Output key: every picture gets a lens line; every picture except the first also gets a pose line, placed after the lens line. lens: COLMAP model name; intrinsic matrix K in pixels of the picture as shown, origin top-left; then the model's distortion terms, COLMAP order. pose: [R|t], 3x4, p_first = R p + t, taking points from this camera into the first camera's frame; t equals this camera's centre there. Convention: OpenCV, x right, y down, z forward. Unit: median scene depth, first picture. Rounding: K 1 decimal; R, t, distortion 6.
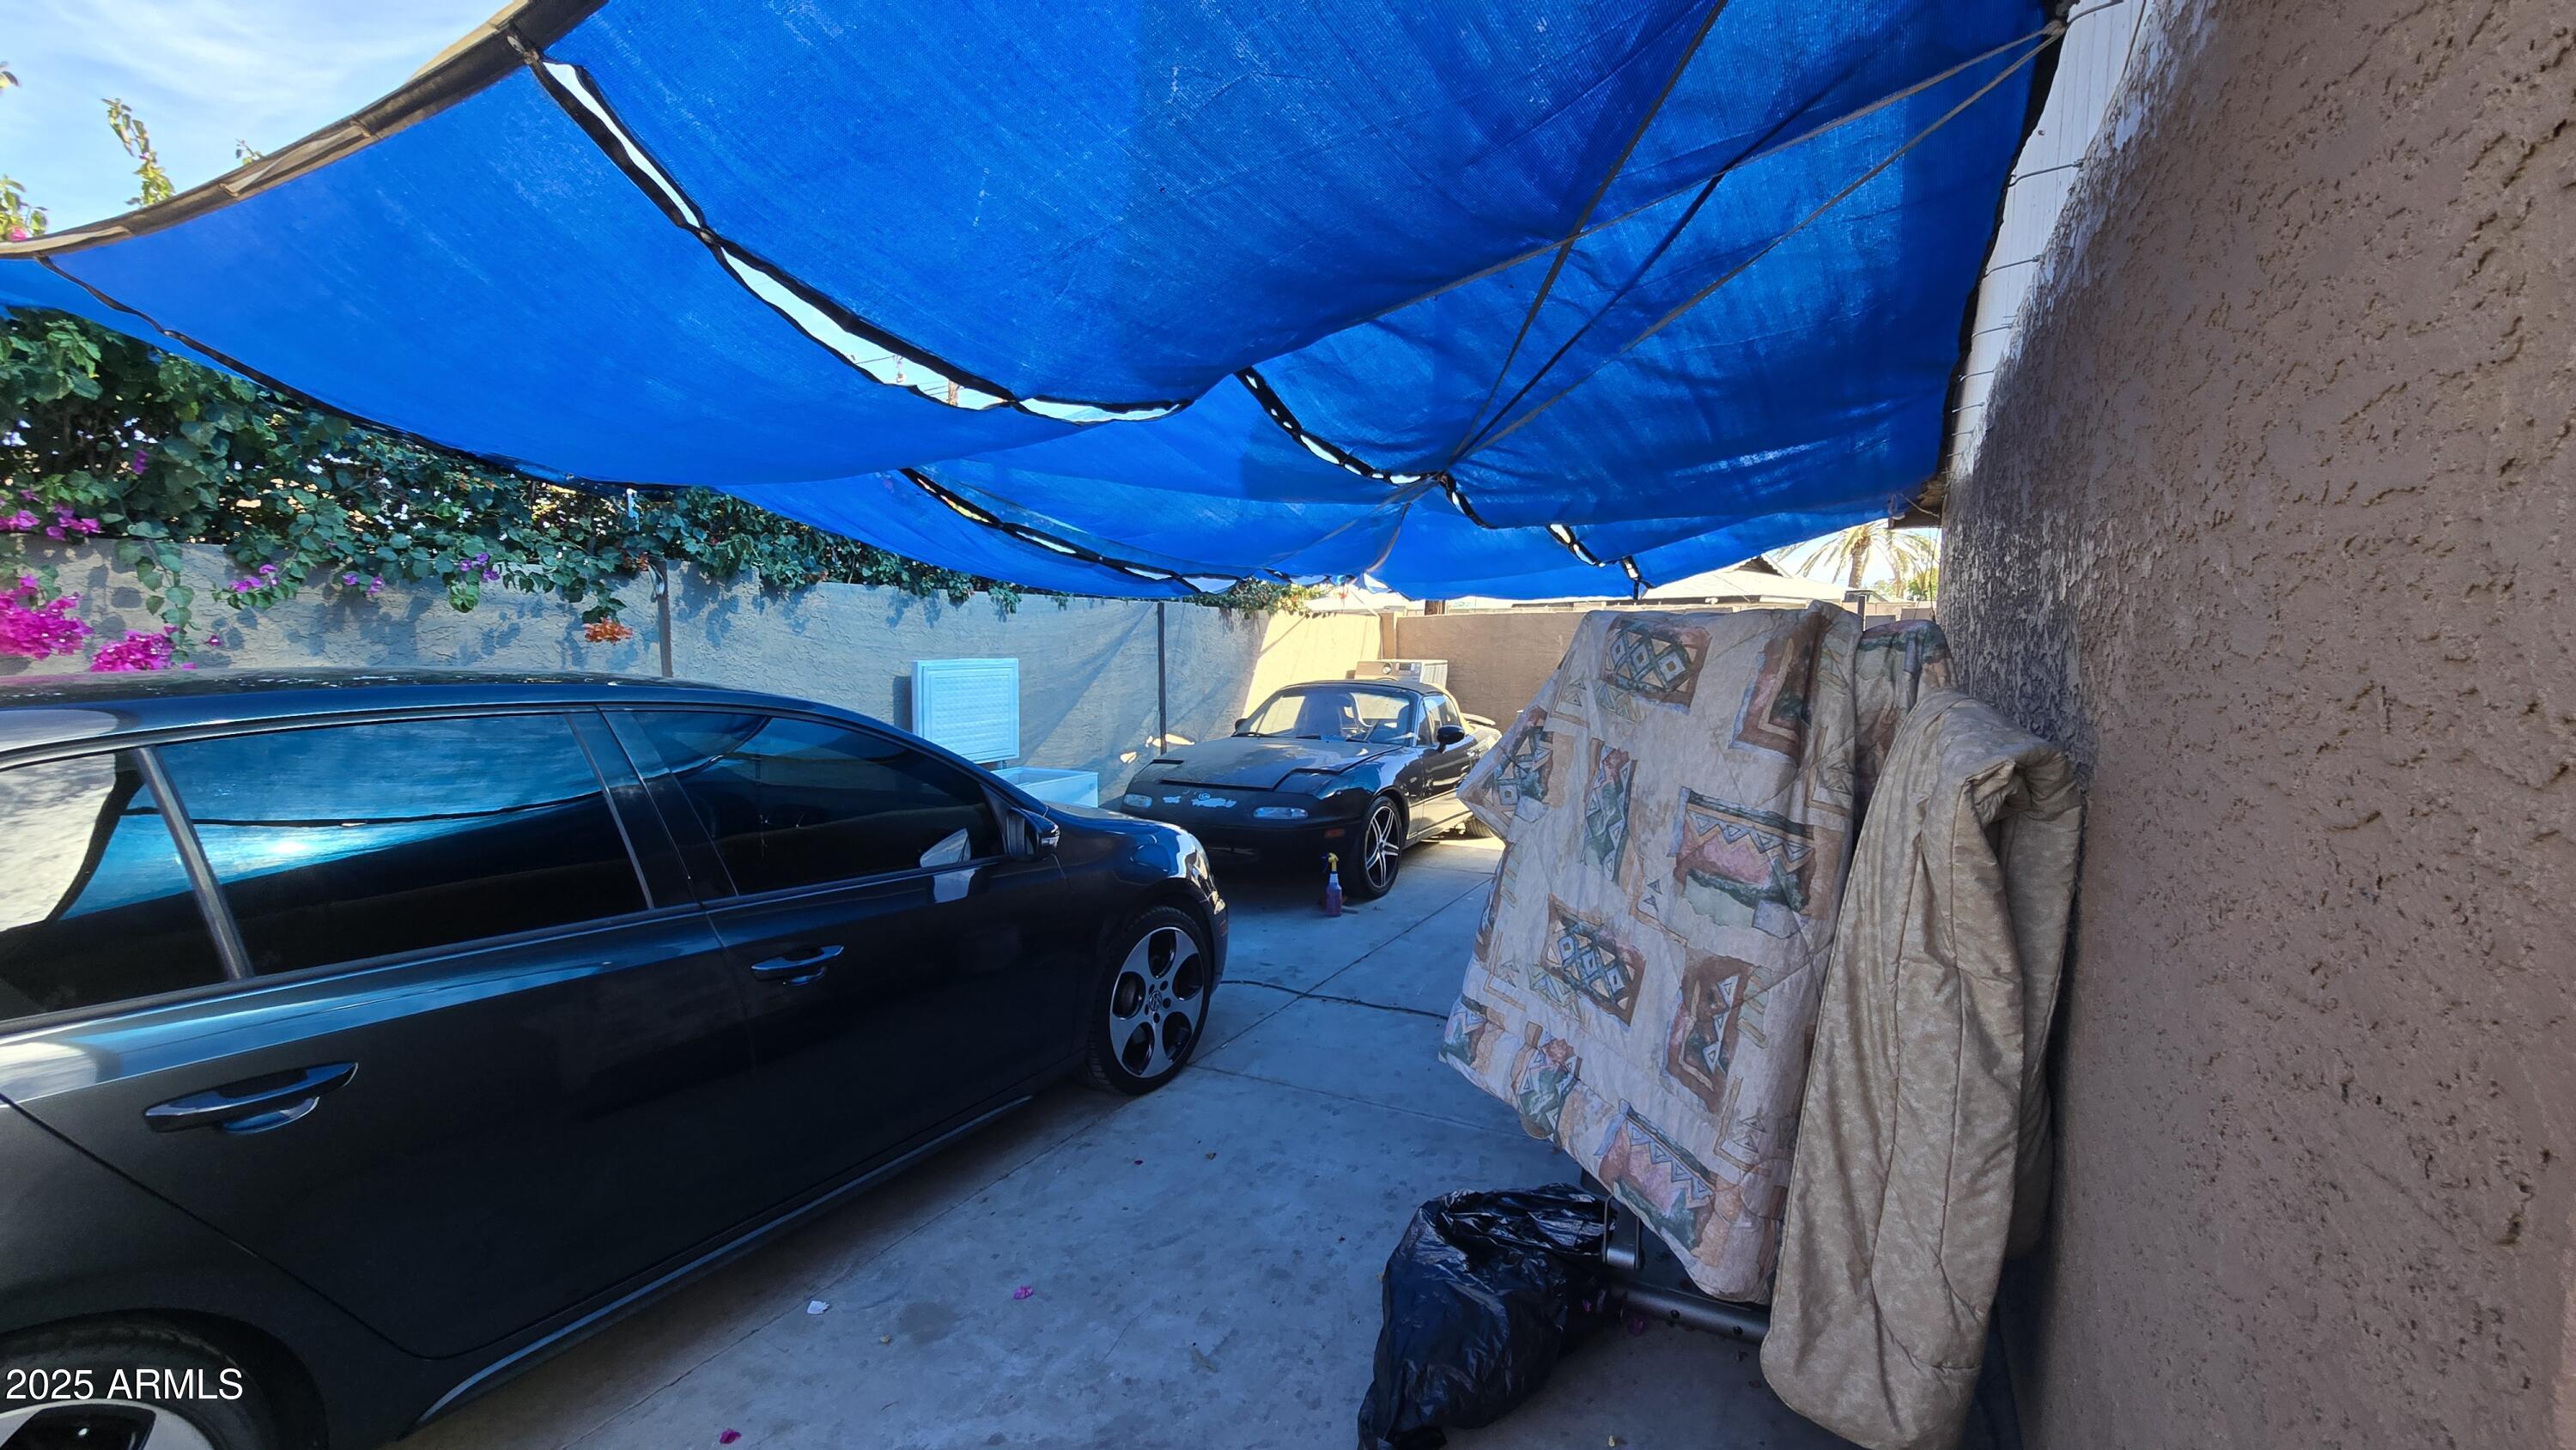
lens RADIAL K [[1068.9, 0, 1287.9], [0, 1068.9, 730.3], [0, 0, 1]] dist [-0.003249, 0.004247]
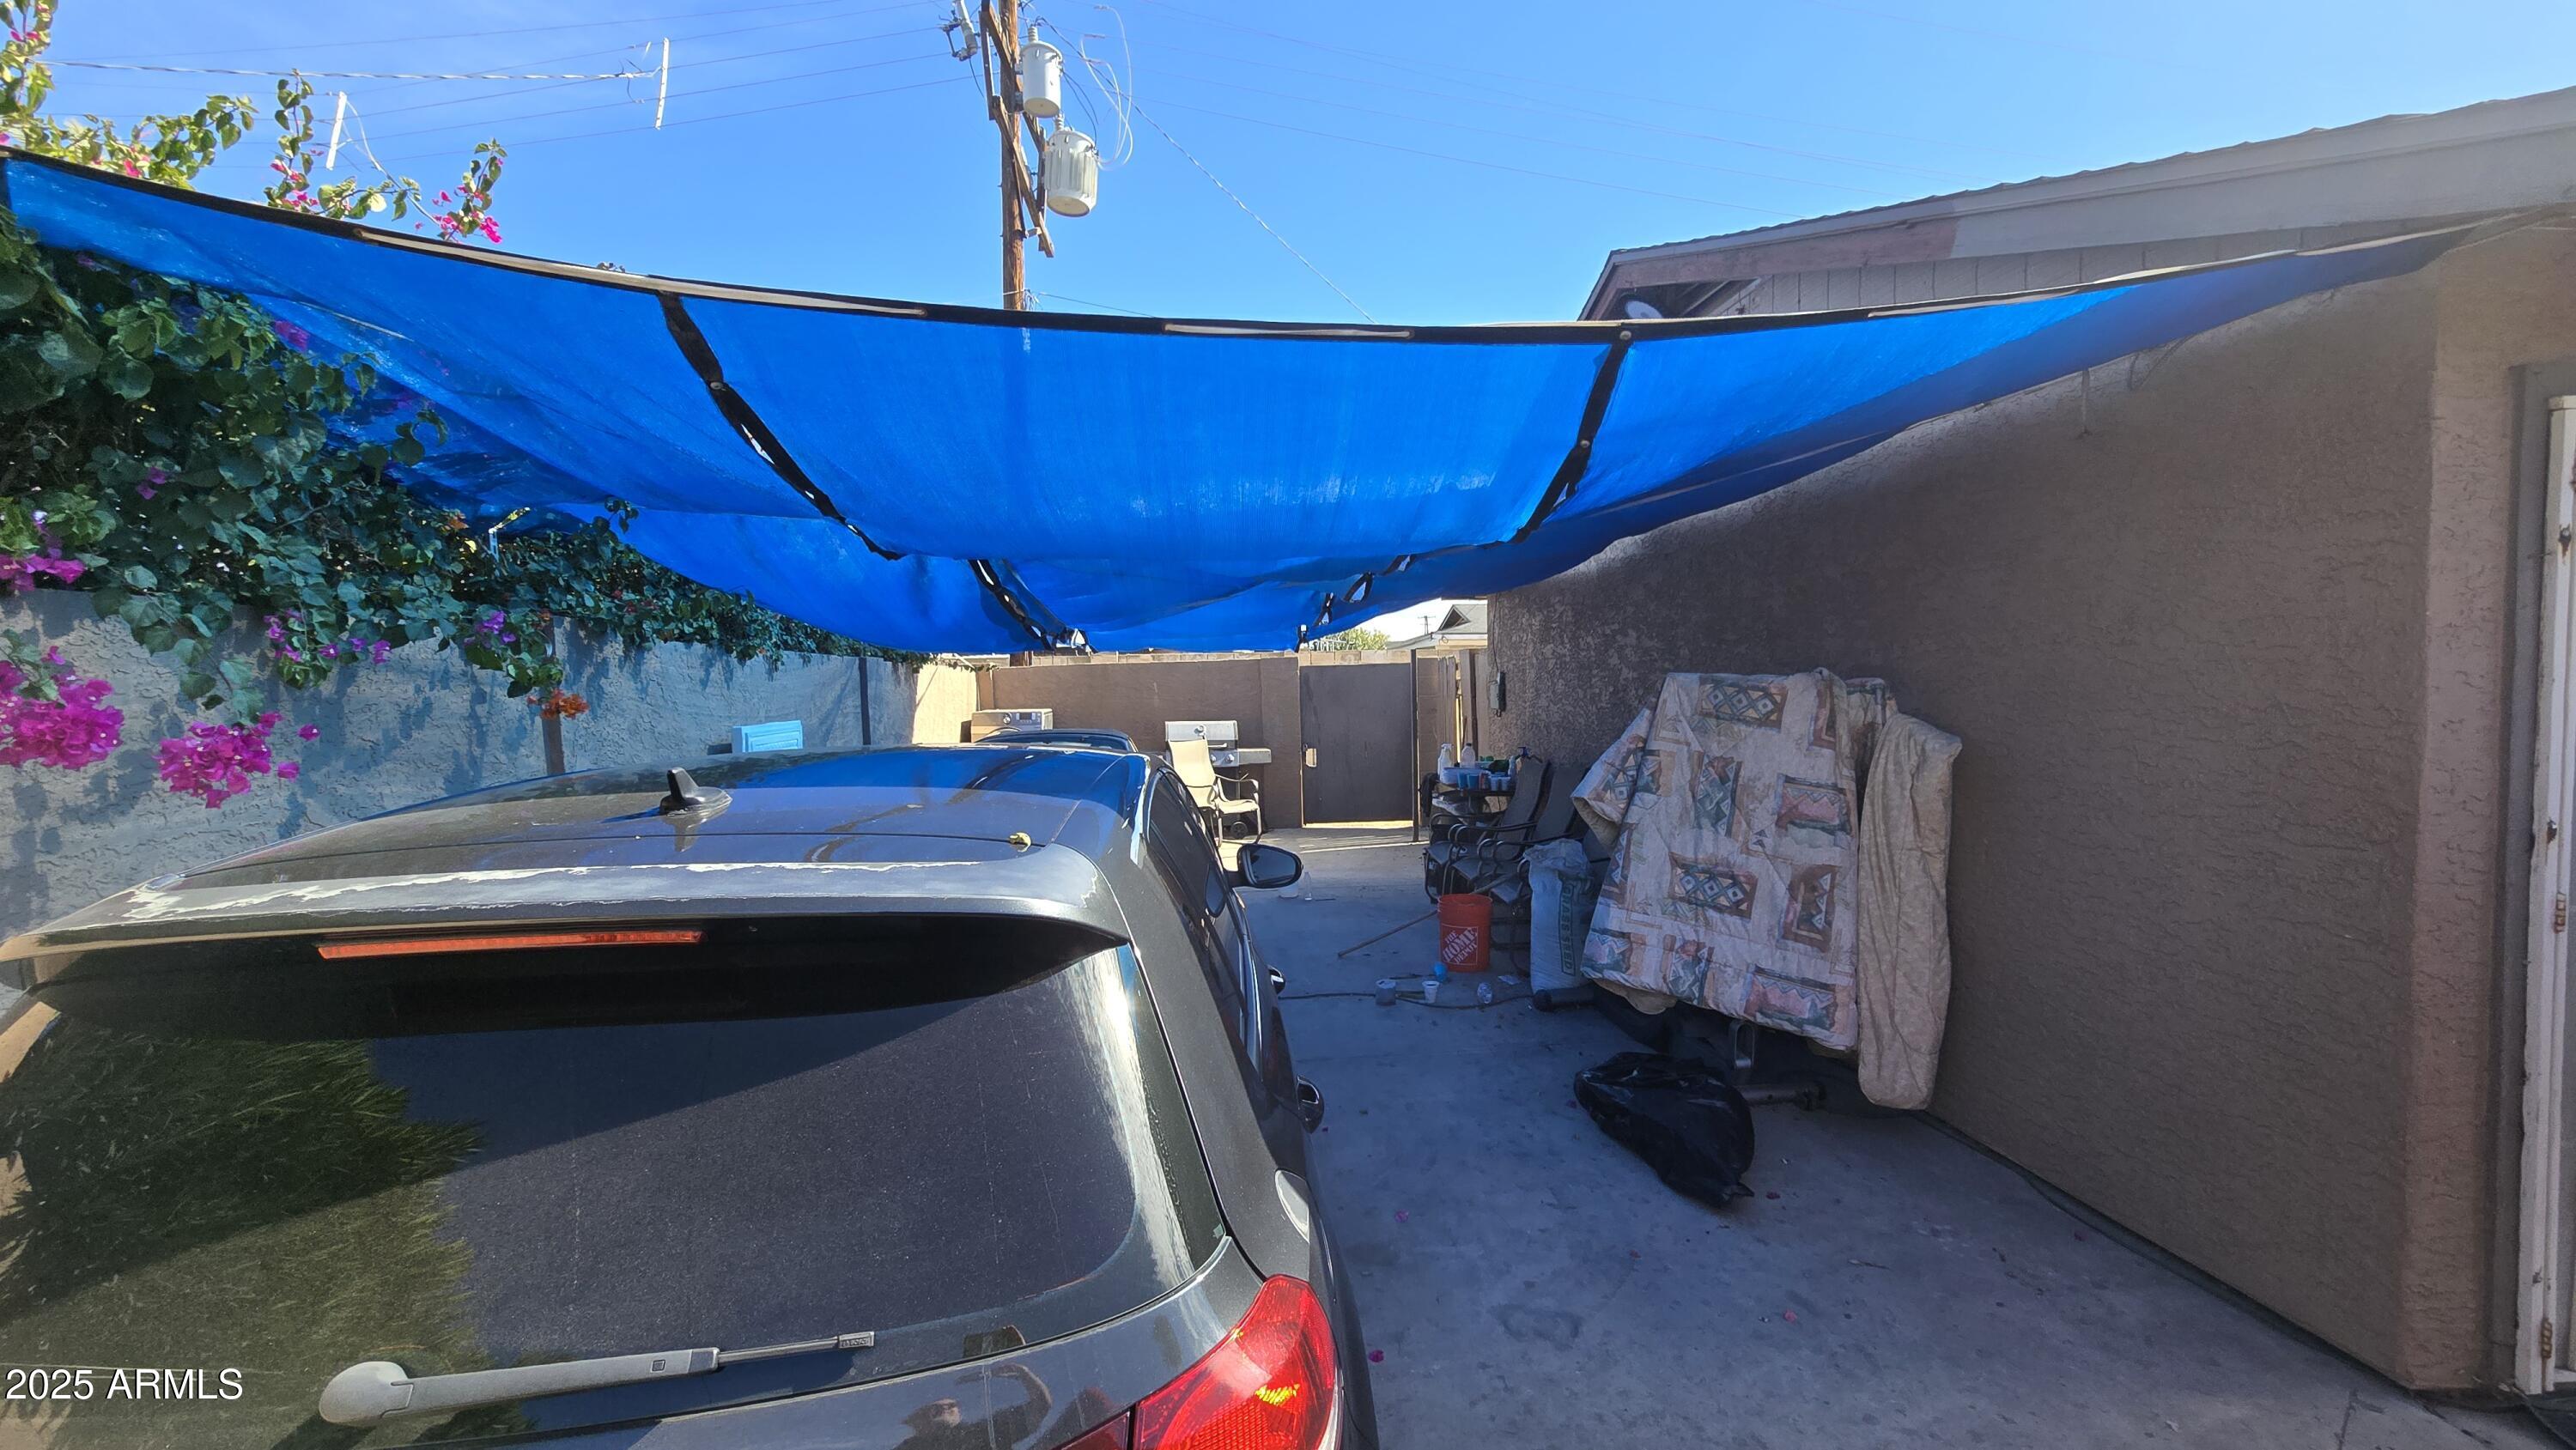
lens RADIAL K [[1068.9, 0, 1277.4], [0, 1068.9, 722.6], [0, 0, 1]] dist [-0.003249, 0.004247]
pose [[0.818192, -0.039024, 0.573620, -1.246625], [0.066597, 0.997411, -0.027138, -0.036905], [-0.571076, 0.060406, 0.818672, 0.026584]]
